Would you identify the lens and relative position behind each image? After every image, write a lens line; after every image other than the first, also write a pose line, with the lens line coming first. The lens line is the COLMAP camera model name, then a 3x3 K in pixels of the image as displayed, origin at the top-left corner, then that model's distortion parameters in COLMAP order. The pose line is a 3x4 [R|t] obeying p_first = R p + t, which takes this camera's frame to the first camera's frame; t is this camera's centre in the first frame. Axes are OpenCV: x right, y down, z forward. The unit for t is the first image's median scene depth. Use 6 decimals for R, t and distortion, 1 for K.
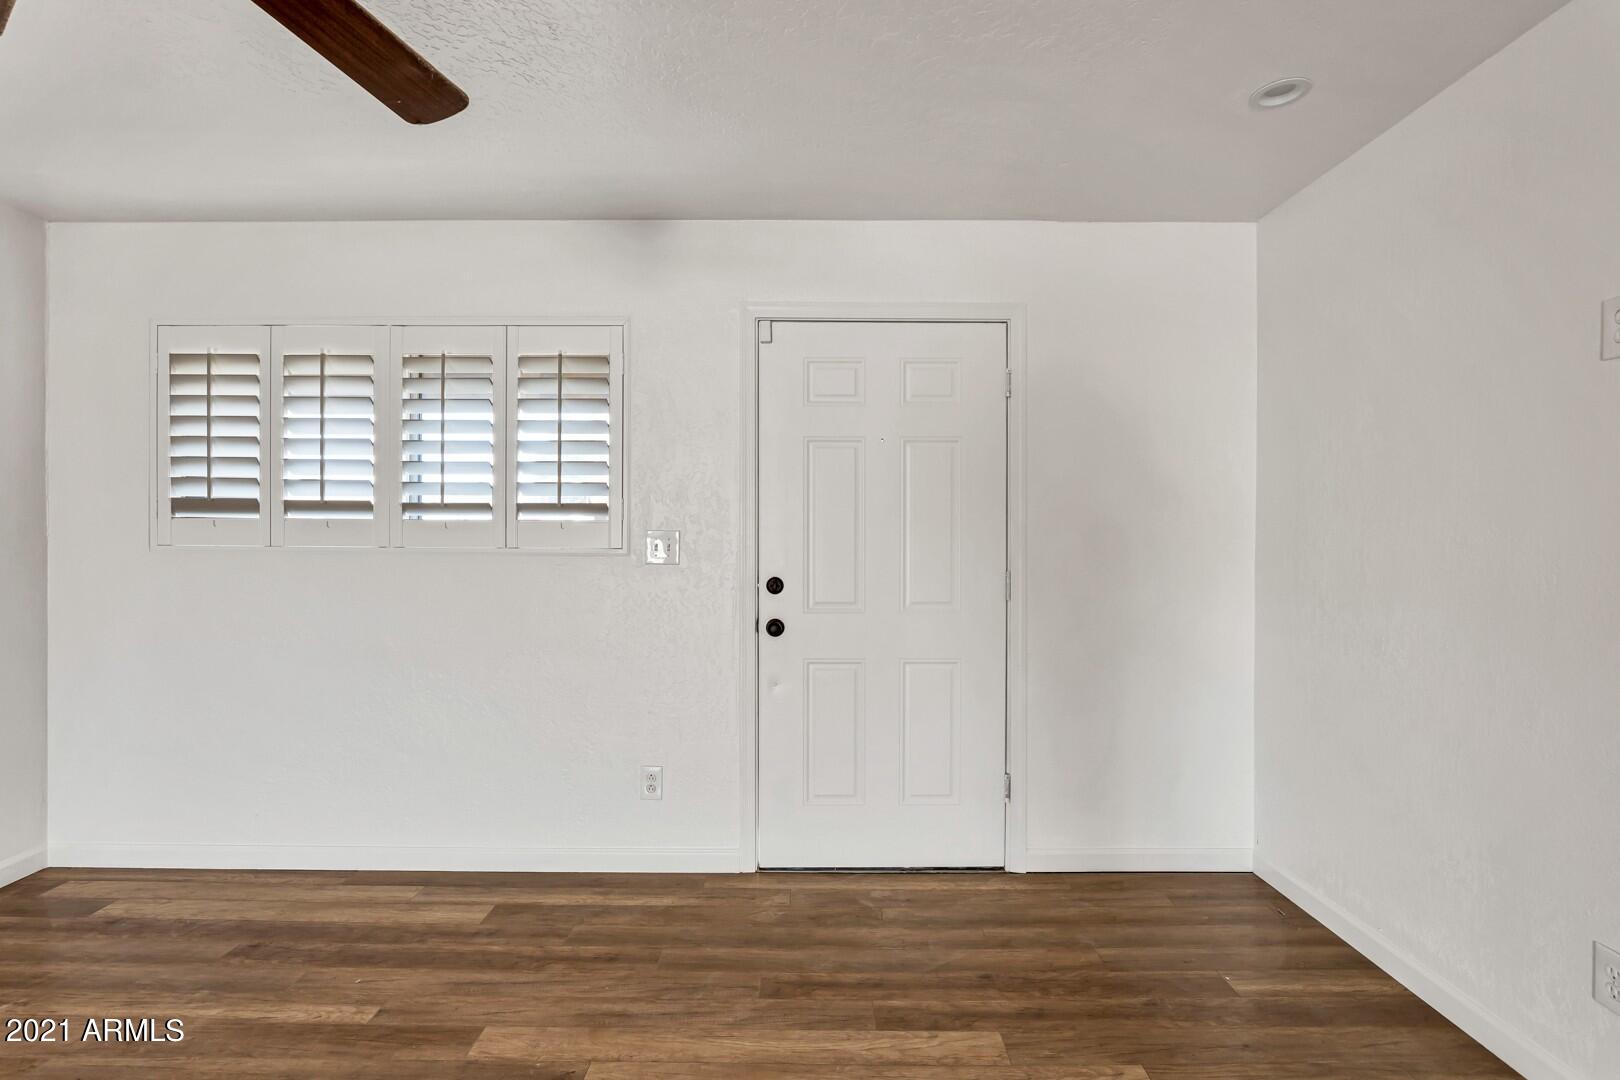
lens RADIAL K [[739.6, 0, 810.0], [0, 739.6, 540.0], [0, 0, 1]] dist [-0.001517, -0.000162]
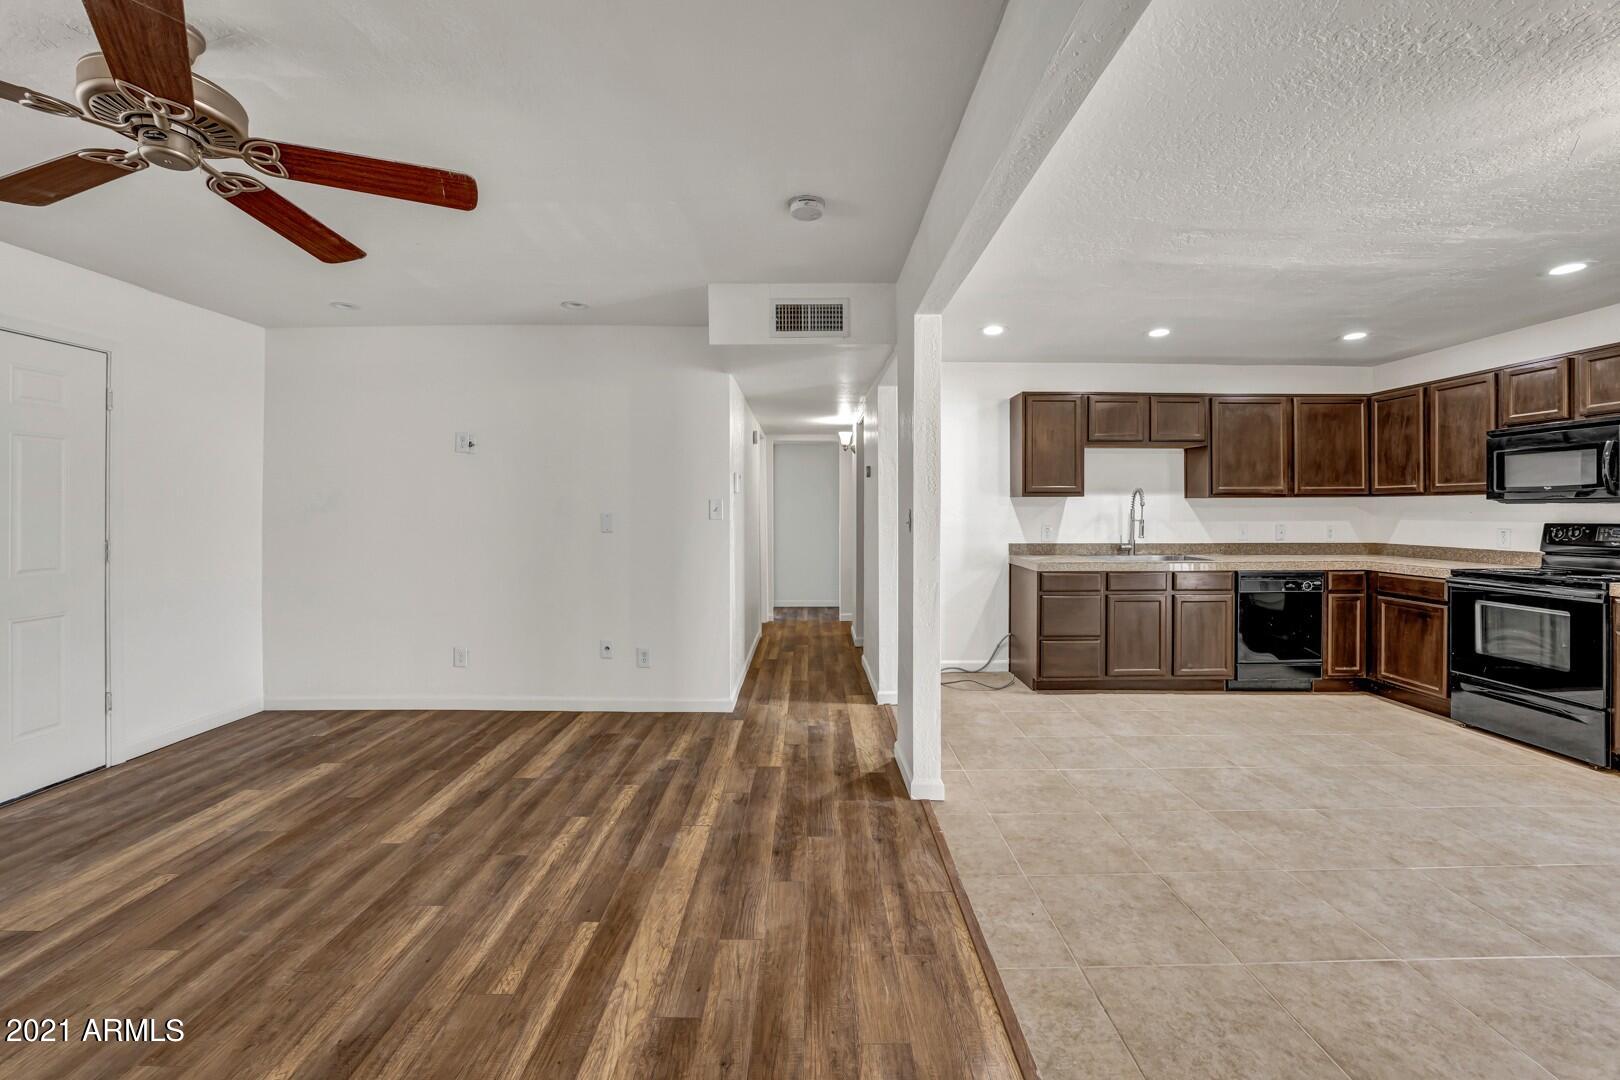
lens RADIAL K [[674.2, 0, 779.4], [0, 674.2, 508.5], [0, 0, 1]] dist [-0.034548, 0.008225]
pose [[0.019130, 0.007201, 0.999791, -1.096328], [0.009972, 0.999923, -0.007393, 0.012326], [-0.999767, 0.010111, 0.019057, -0.269768]]
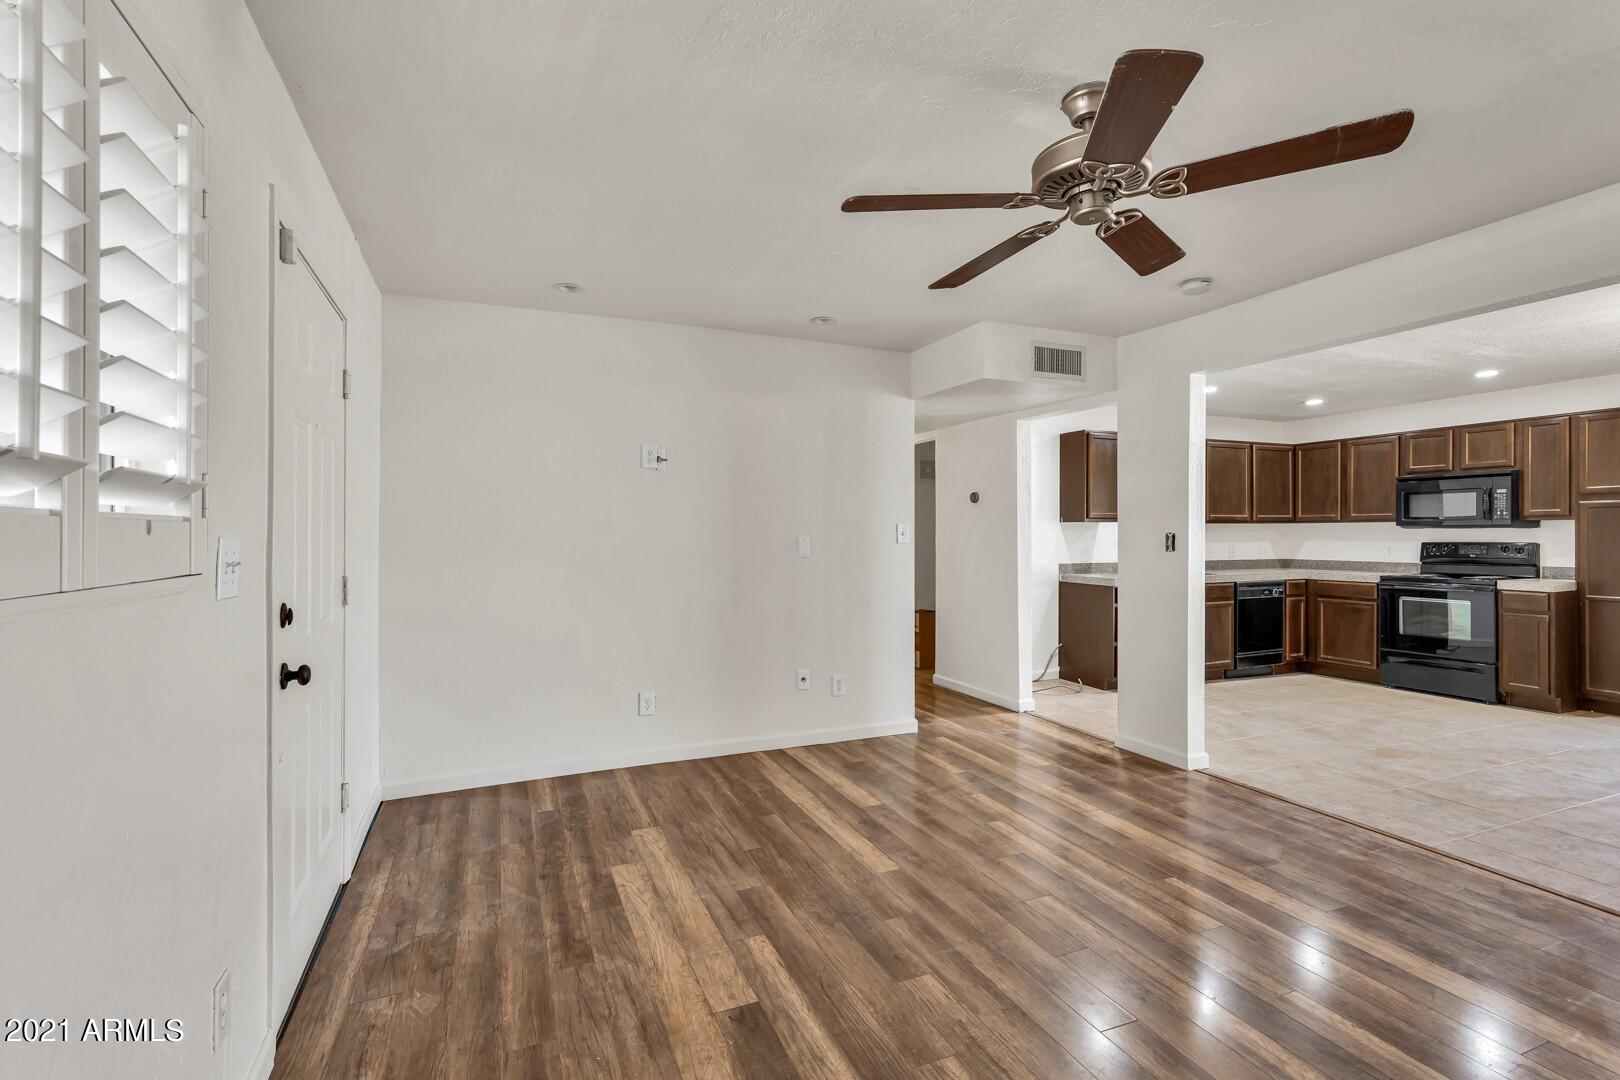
lens RADIAL K [[777.5, 0, 790.7], [0, 777.5, 533.9], [0, 0, 1]] dist [0.003016, 0.000925]
pose [[-0.388505, 0.006492, 0.921424, -1.122413], [0.012938, 0.999915, -0.001590, 0.000834], [-0.921356, 0.011303, -0.388556, 1.065819]]
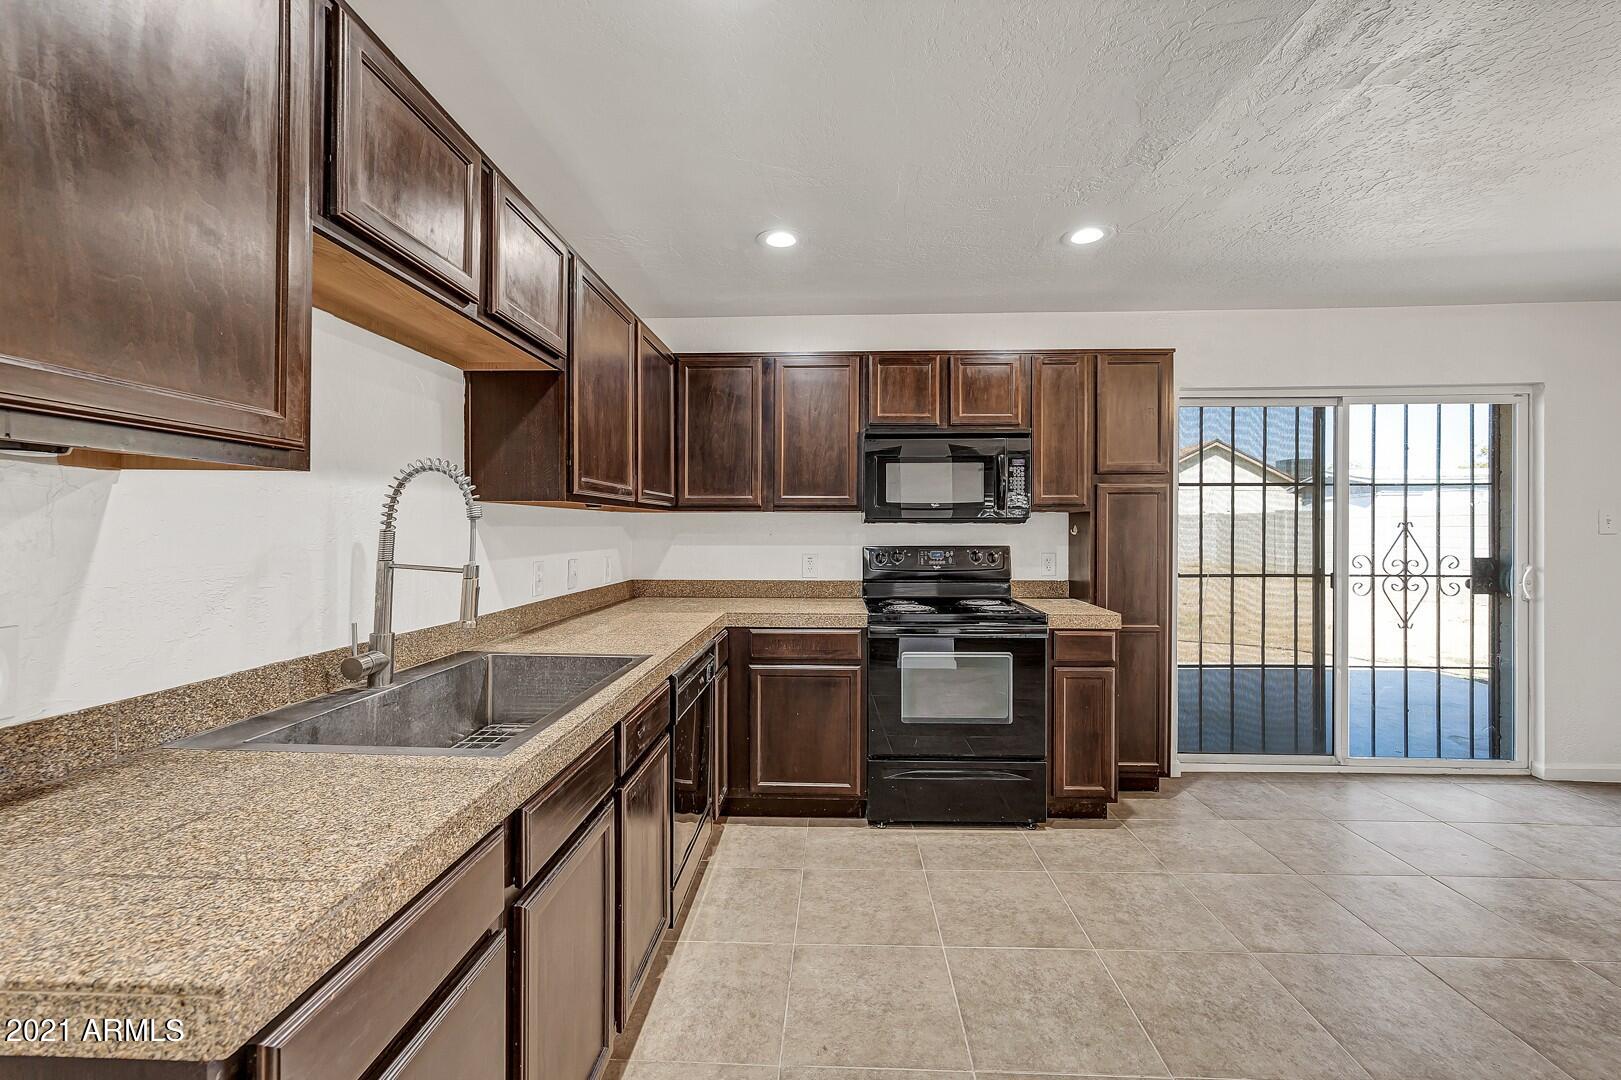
lens RADIAL K [[646.7, 0, 825.9], [0, 646.7, 531.4], [0, 0, 1]] dist [-0.000545, 0.000115]
pose [[-0.999698, 0.004820, 0.024103, 0.692861], [0.005126, 0.999906, 0.012685, 0.005354], [-0.024039, 0.012805, -0.999629, -0.774578]]
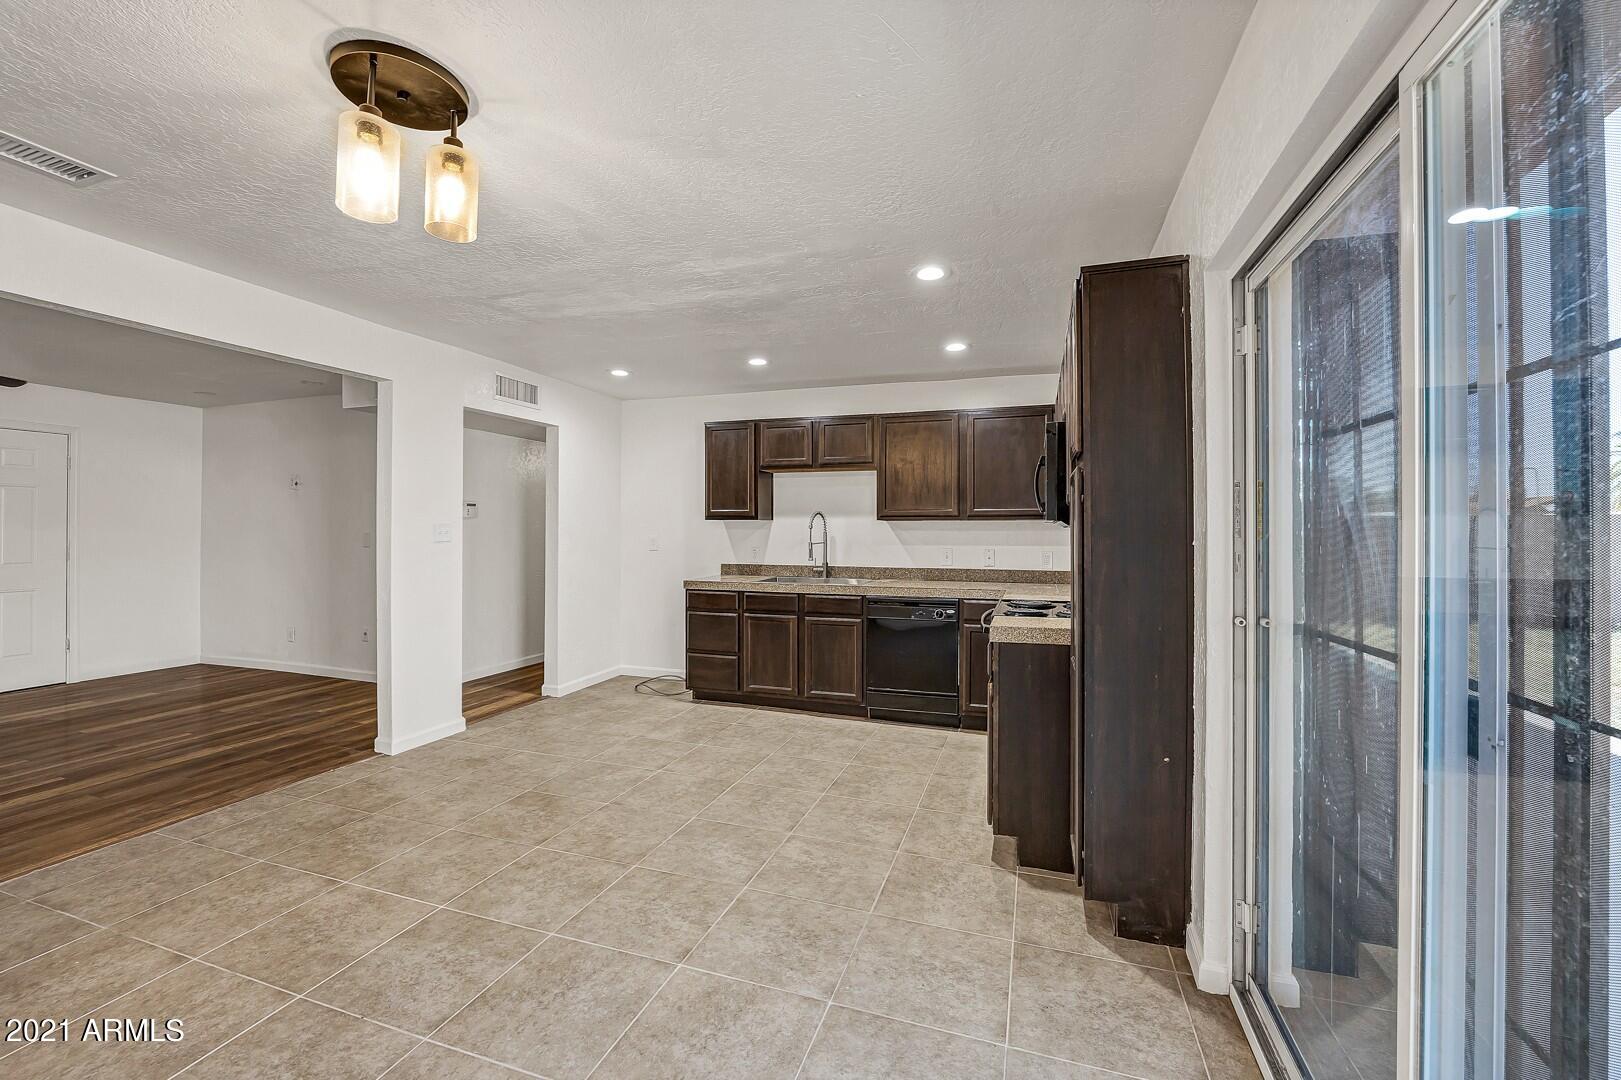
lens RADIAL K [[677.3, 0, 787.2], [0, 677.3, 528.6], [0, 0, 1]] dist [-0.035361, 0.011002]
pose [[0.349916, 0.010241, 0.936725, -1.019257], [0.003022, 0.999923, -0.012060, 0.025224], [-0.936776, 0.007051, 0.349858, -2.068806]]
